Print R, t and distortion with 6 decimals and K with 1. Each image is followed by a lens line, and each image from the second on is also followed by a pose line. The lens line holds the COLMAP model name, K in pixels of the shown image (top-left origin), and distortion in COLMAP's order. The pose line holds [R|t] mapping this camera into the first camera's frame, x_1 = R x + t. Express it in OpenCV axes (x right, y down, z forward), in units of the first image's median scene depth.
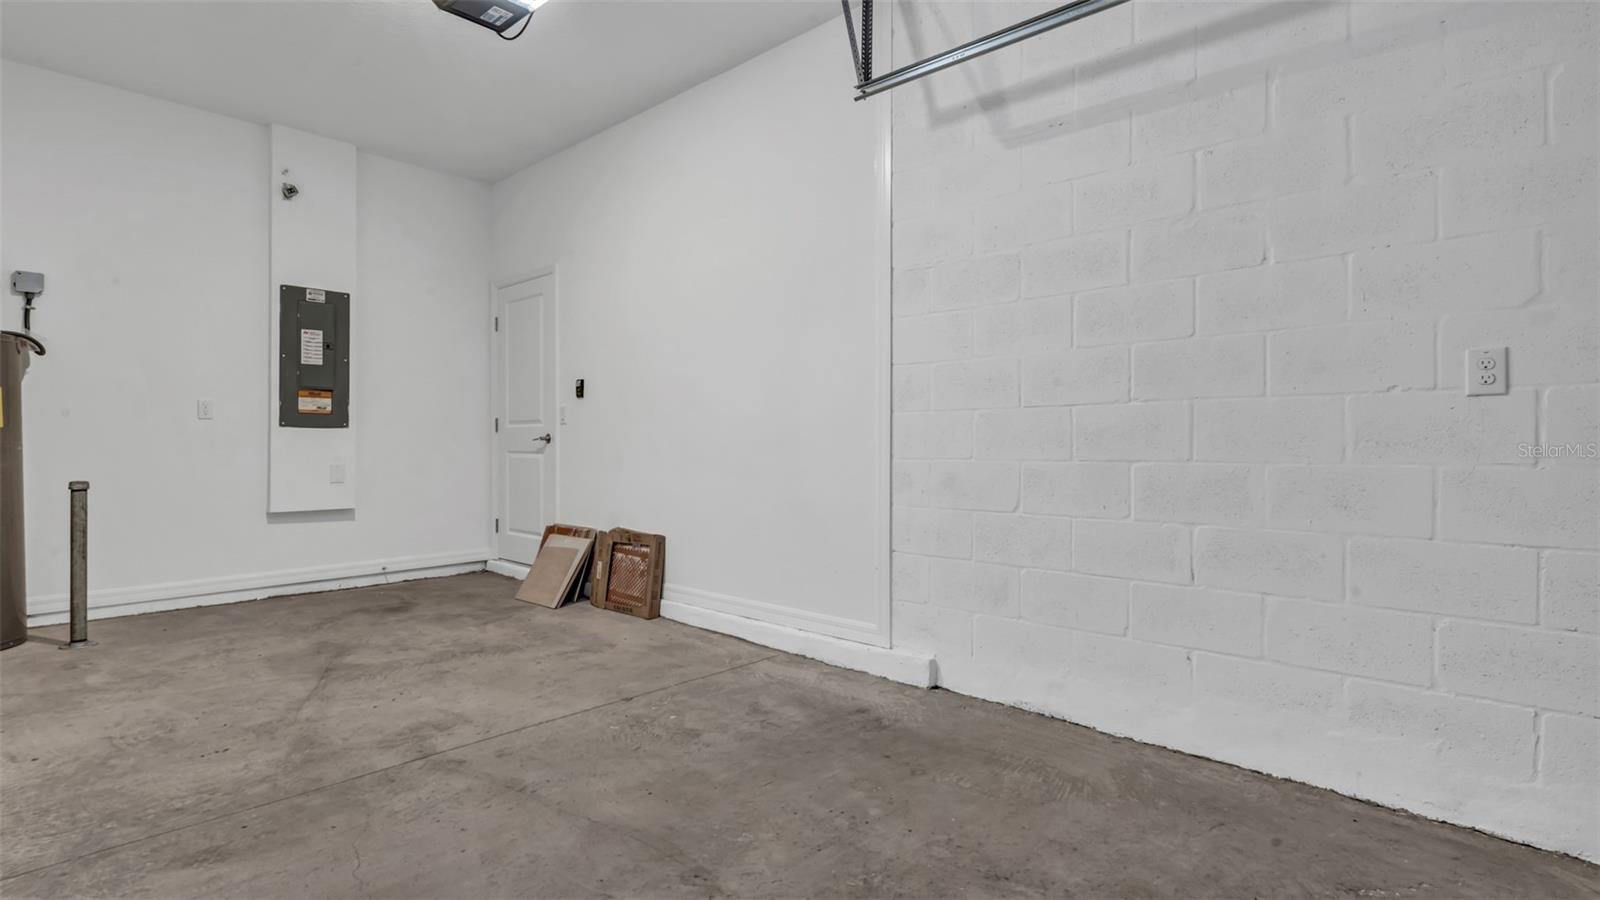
lens RADIAL K [[758.3, 0, 799.5], [0, 758.3, 449.6], [0, 0, 1]] dist [-0.000436, -0.000478]
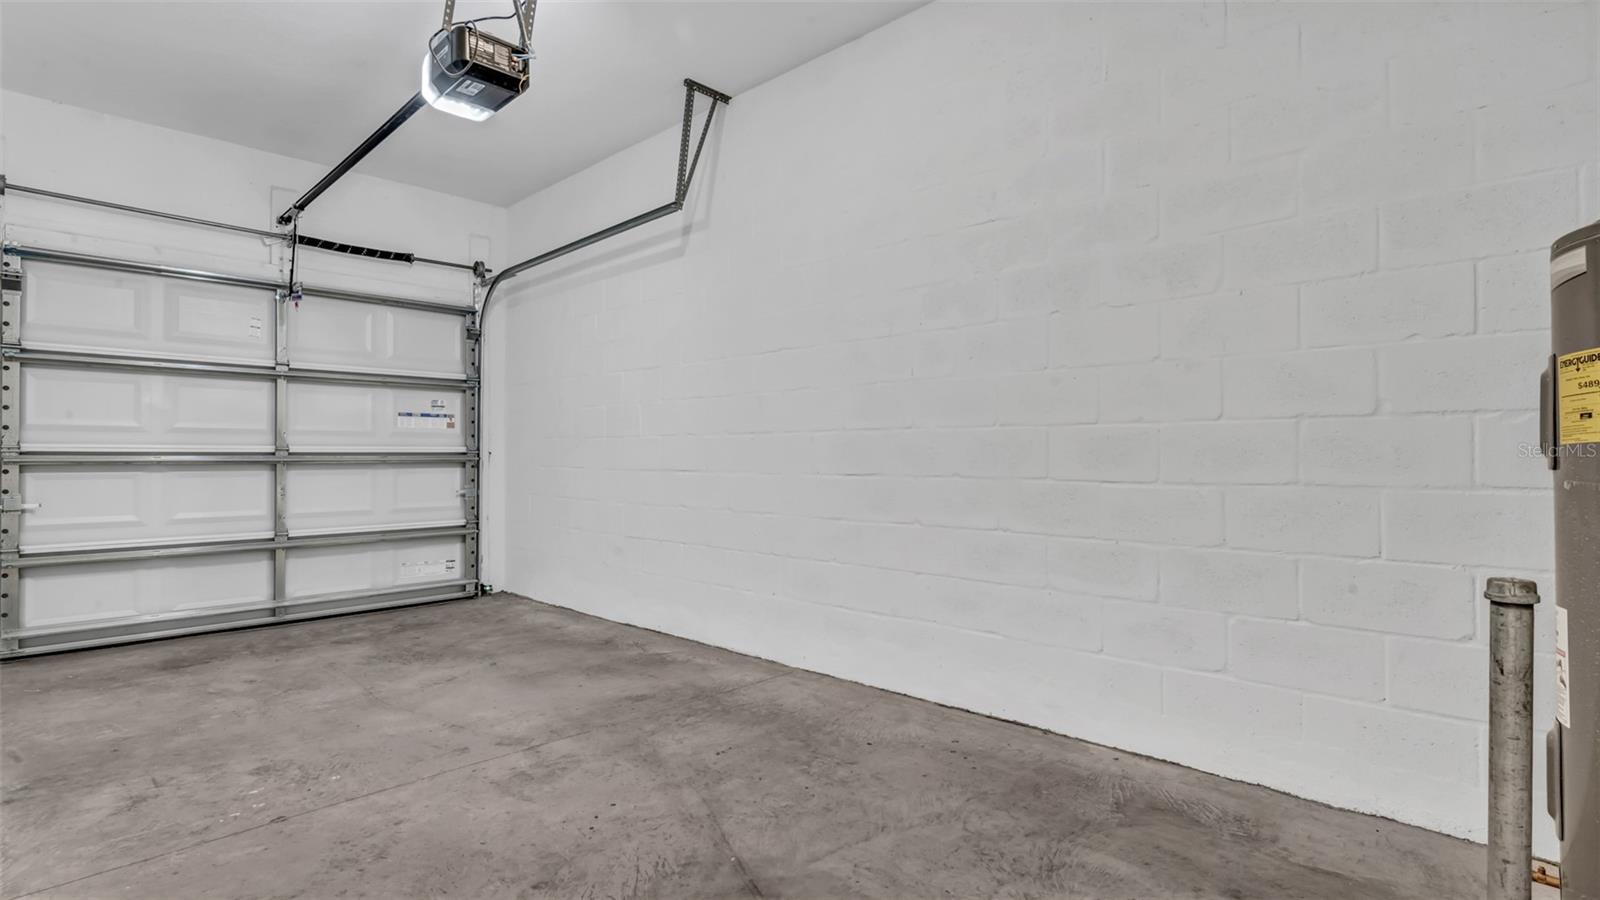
lens RADIAL K [[758.3, 0, 800.0], [0, 758.3, 448.0], [0, 0, 1]] dist [-0.000436, -0.000478]
pose [[-0.999871, -0.003189, 0.015745, -0.835310], [-0.003246, 0.999988, -0.003590, -0.030641], [-0.015733, -0.003641, -0.999870, 1.948993]]
